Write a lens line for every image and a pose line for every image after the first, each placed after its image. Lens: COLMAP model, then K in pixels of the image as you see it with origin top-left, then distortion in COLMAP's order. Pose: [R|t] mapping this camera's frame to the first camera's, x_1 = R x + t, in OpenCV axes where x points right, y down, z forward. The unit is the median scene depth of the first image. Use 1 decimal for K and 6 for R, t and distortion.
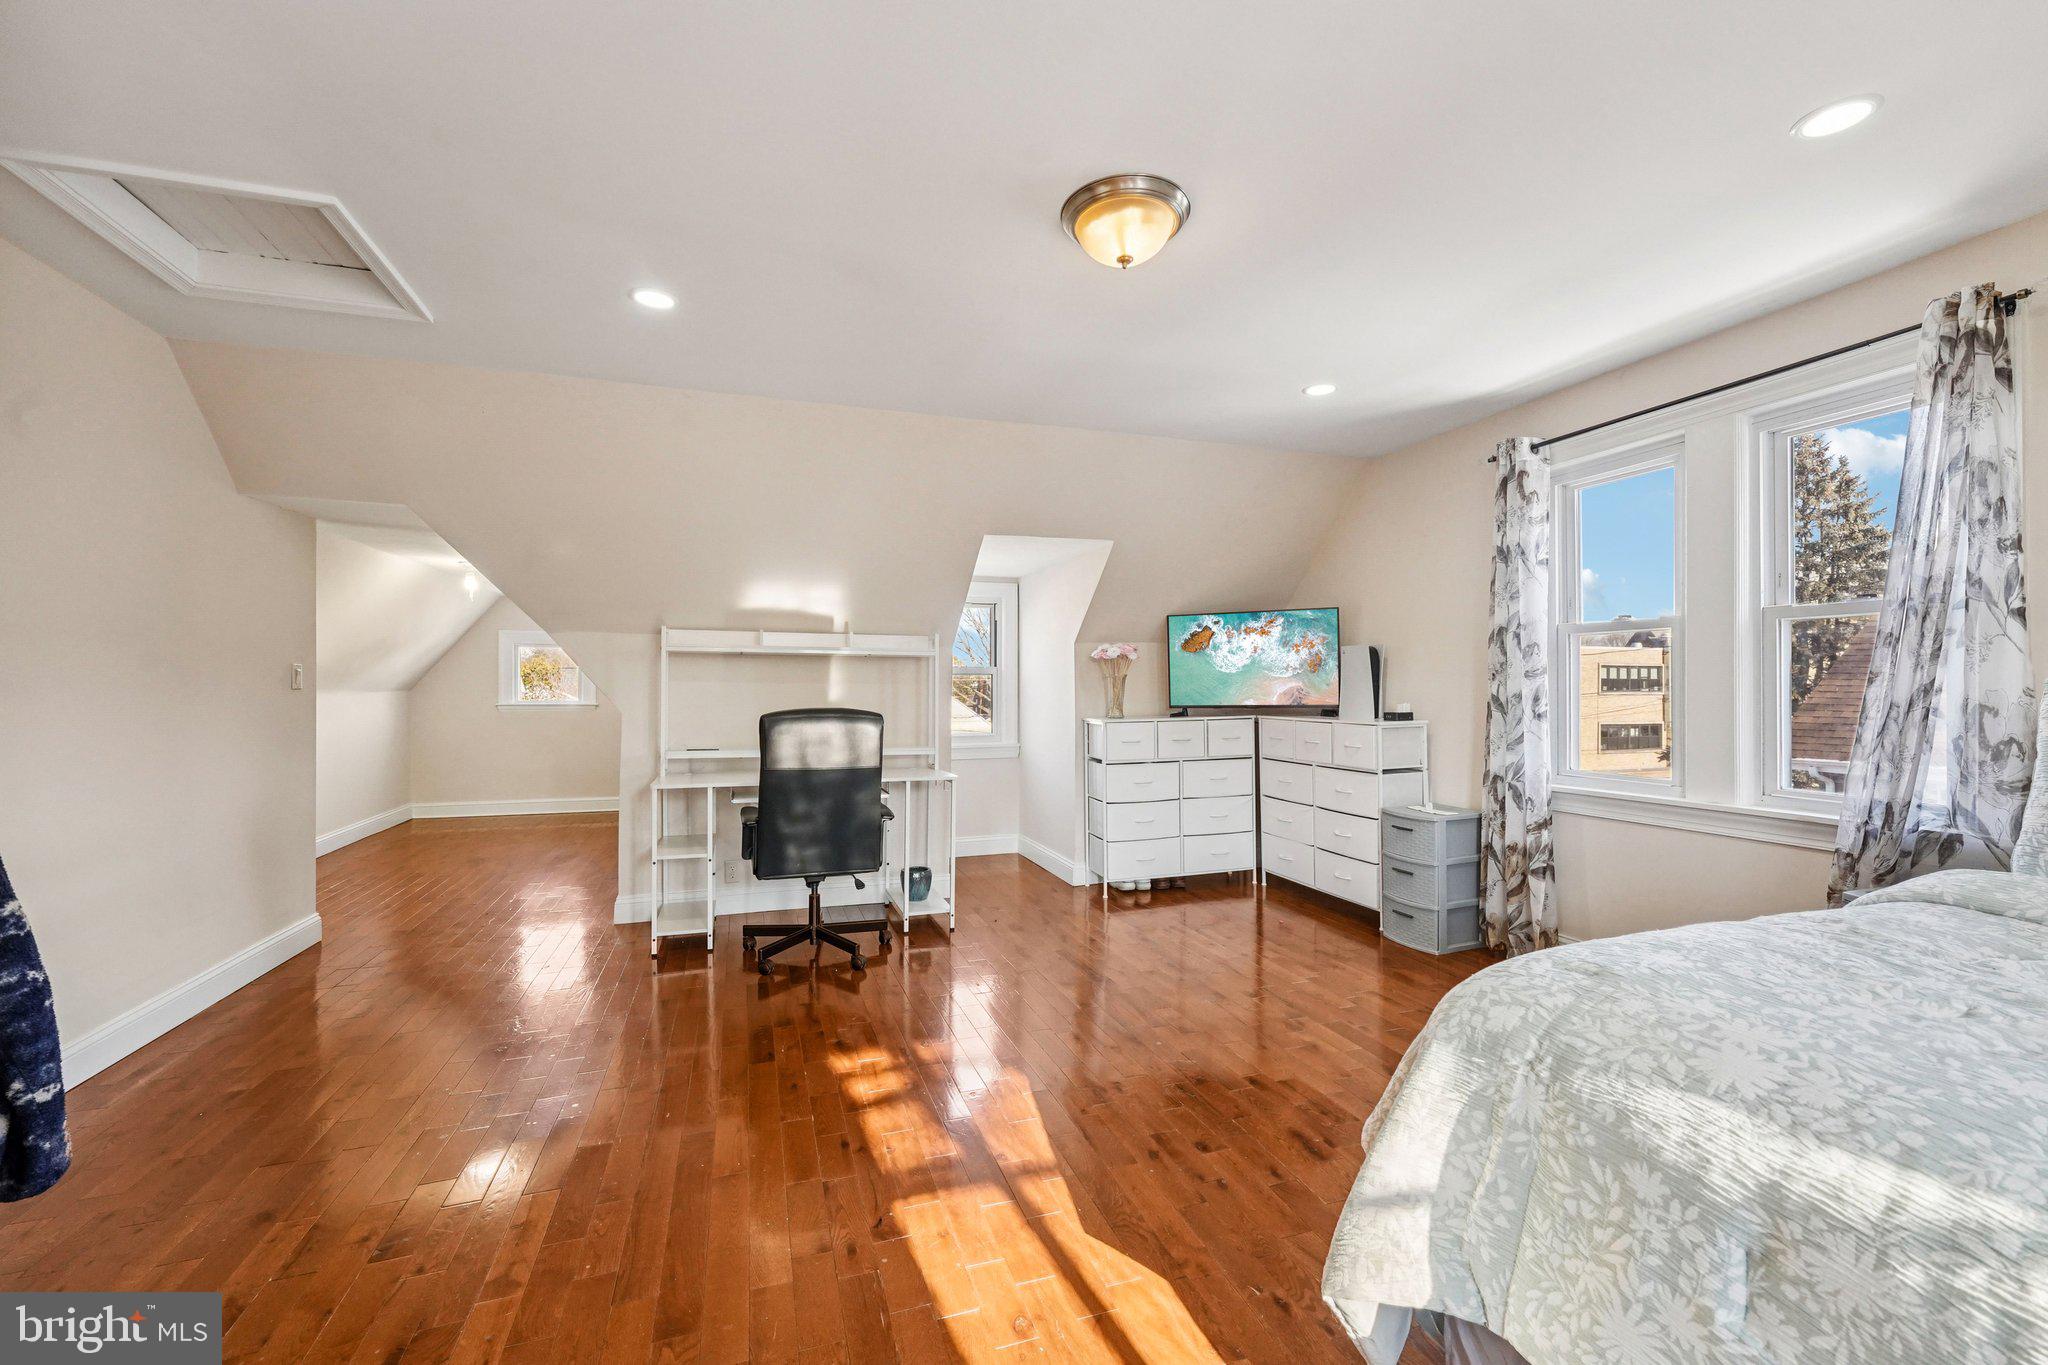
lens RADIAL K [[821.1, 0, 1024.0], [0, 821.1, 682.5], [0, 0, 1]] dist [-0.002483, -0.000054]
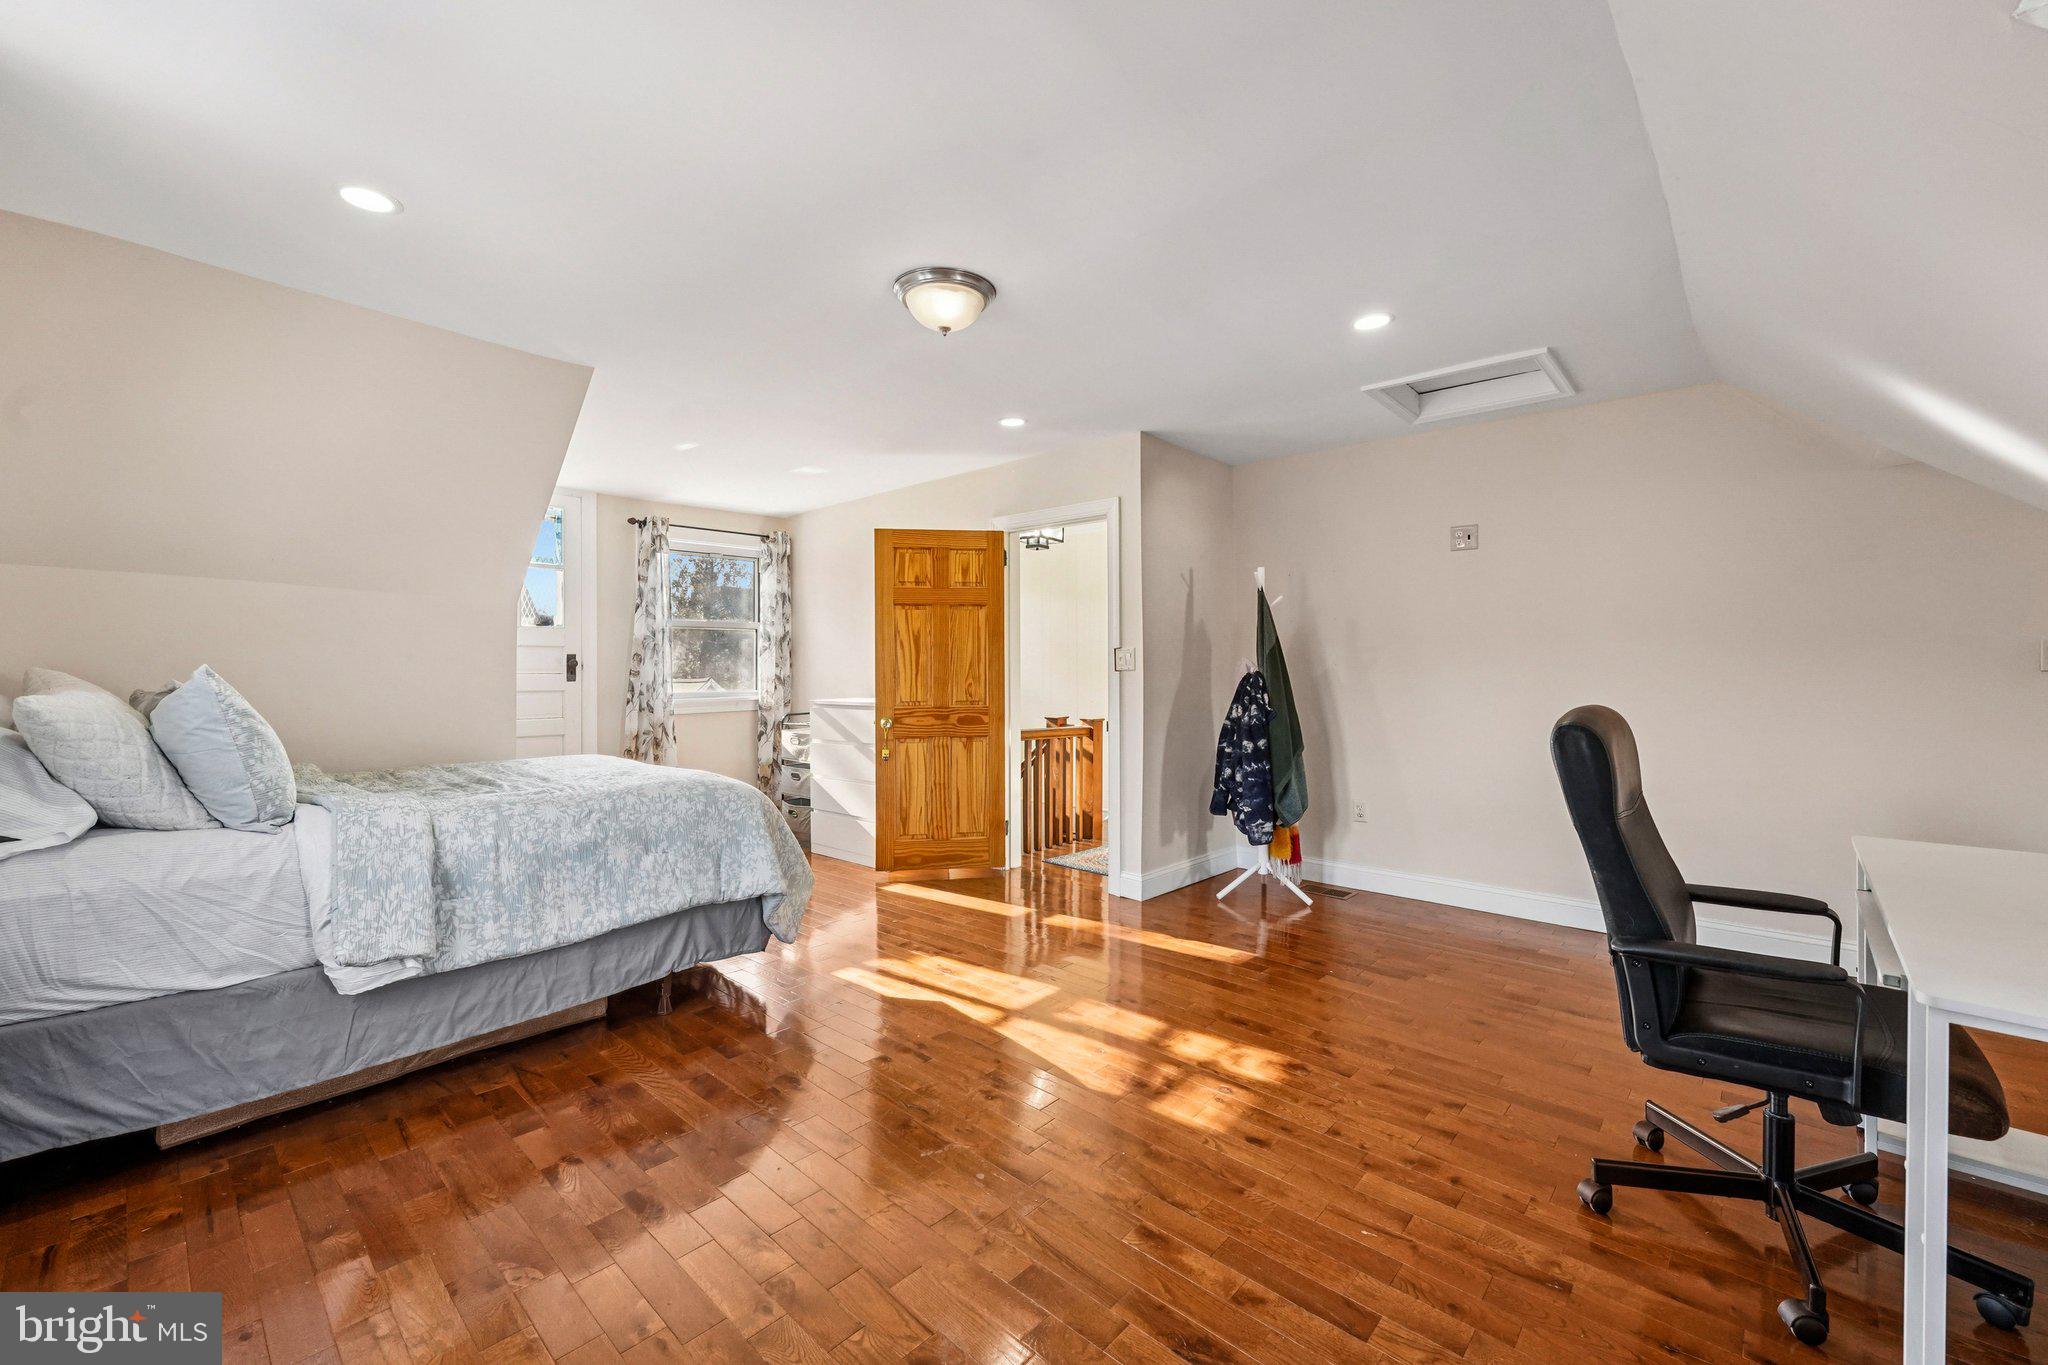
lens RADIAL K [[821.1, 0, 1024.0], [0, 821.1, 682.5], [0, 0, 1]] dist [-0.002483, -0.000054]
pose [[-0.872051, 0.010600, -0.489300, 0.477429], [0.006371, 0.999927, 0.010309, 0.012124], [0.489373, 0.005872, -0.872055, 1.649372]]
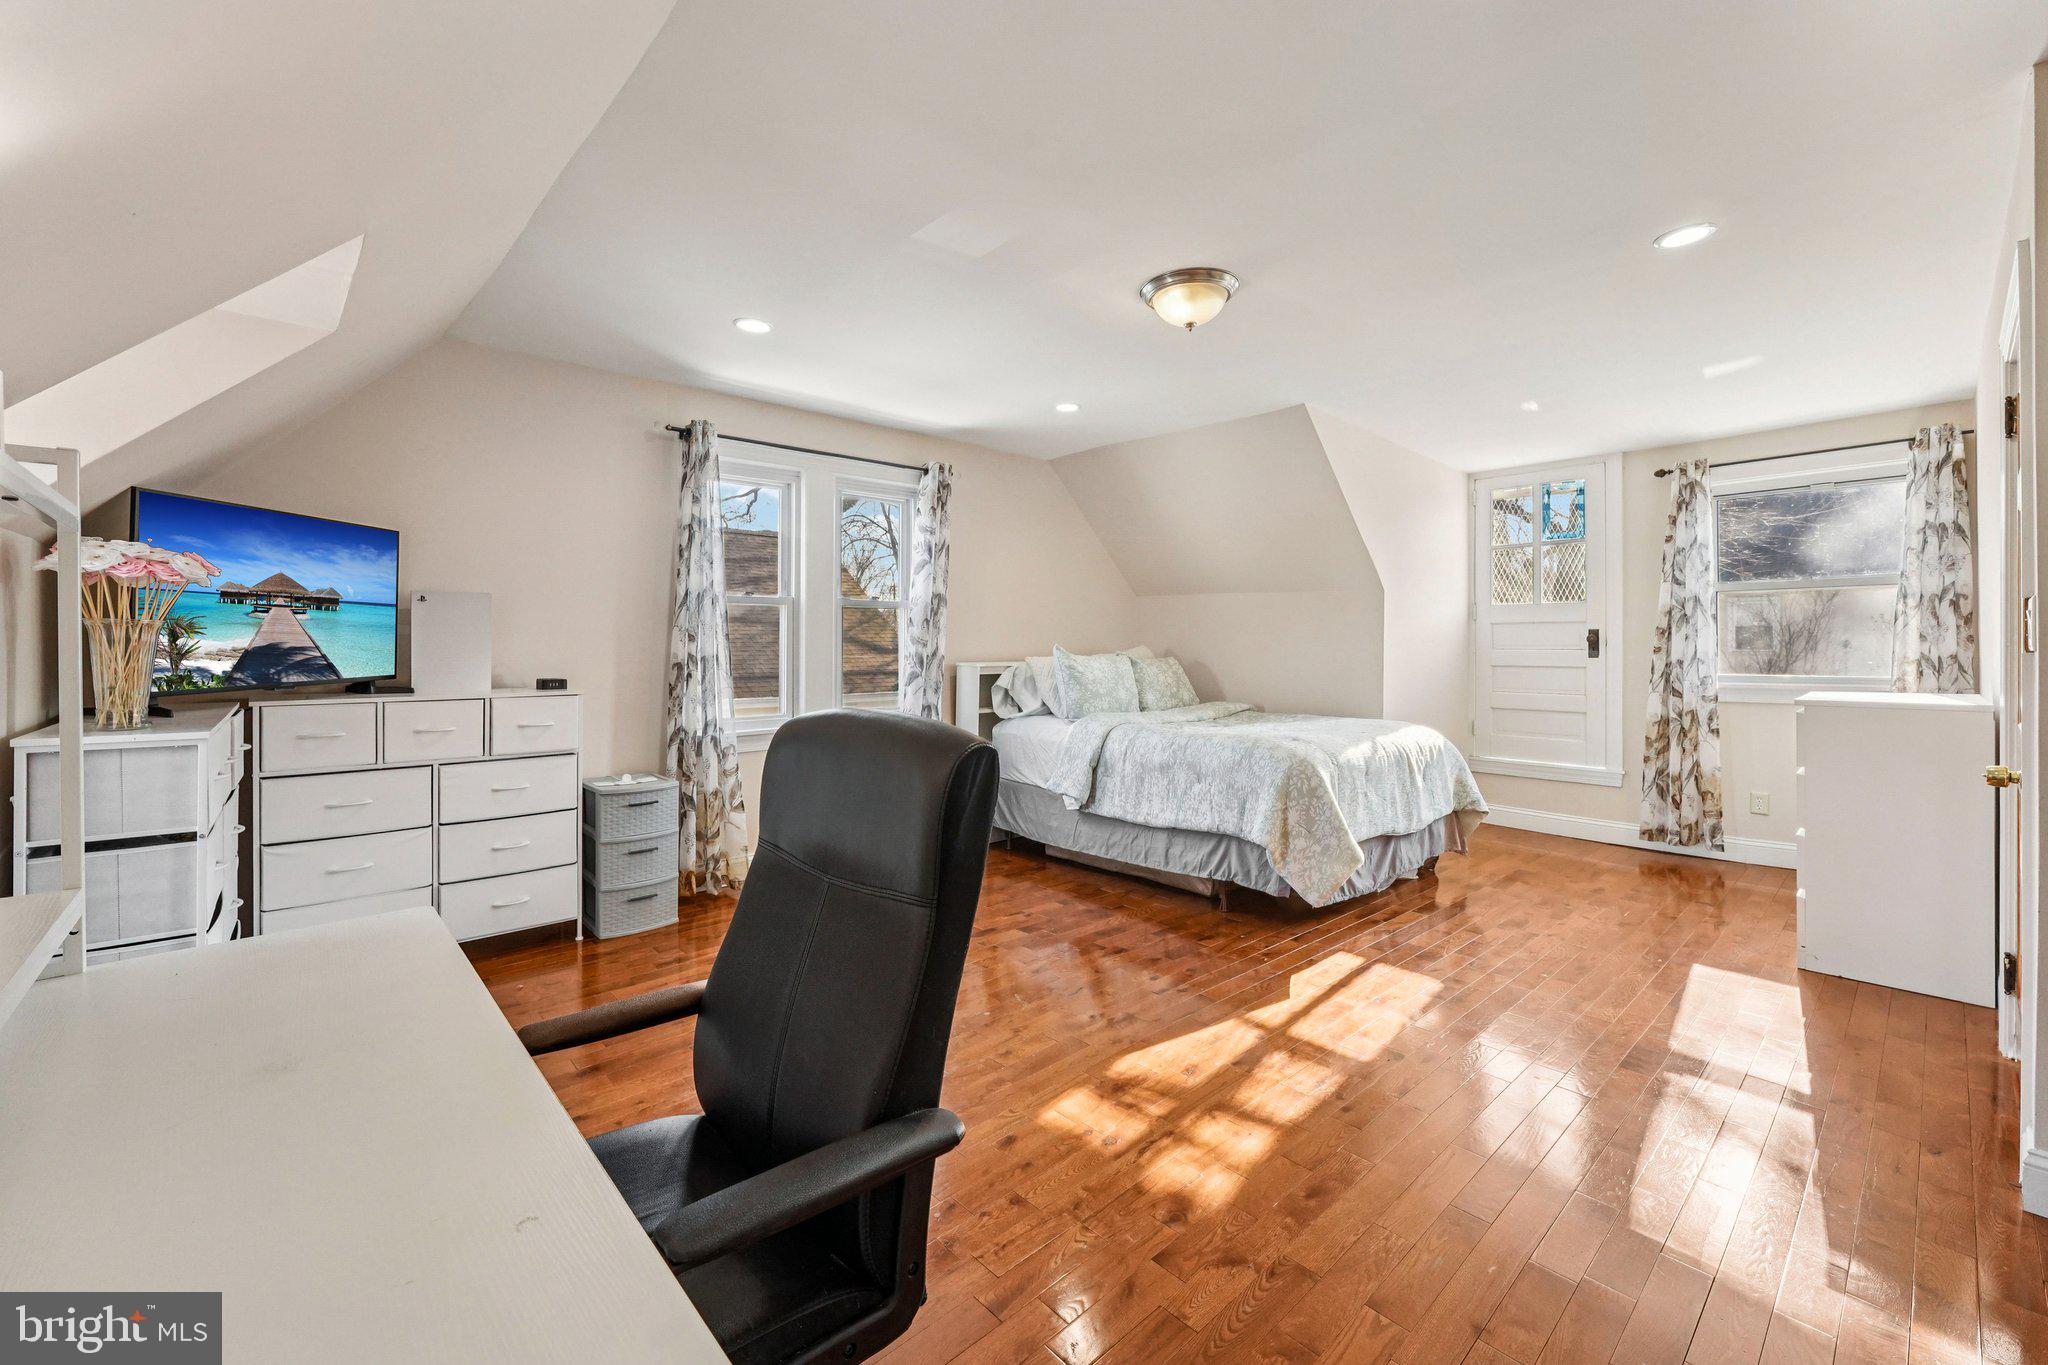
lens RADIAL K [[852.6, 0, 1000.9], [0, 852.6, 641.1], [0, 0, 1]] dist [0.000134, 0.000051]
pose [[-0.391221, 0.006608, 0.920273, -0.793378], [-0.003597, 0.999956, -0.008709, 0.006795], [-0.920290, -0.006717, -0.391180, 1.411235]]
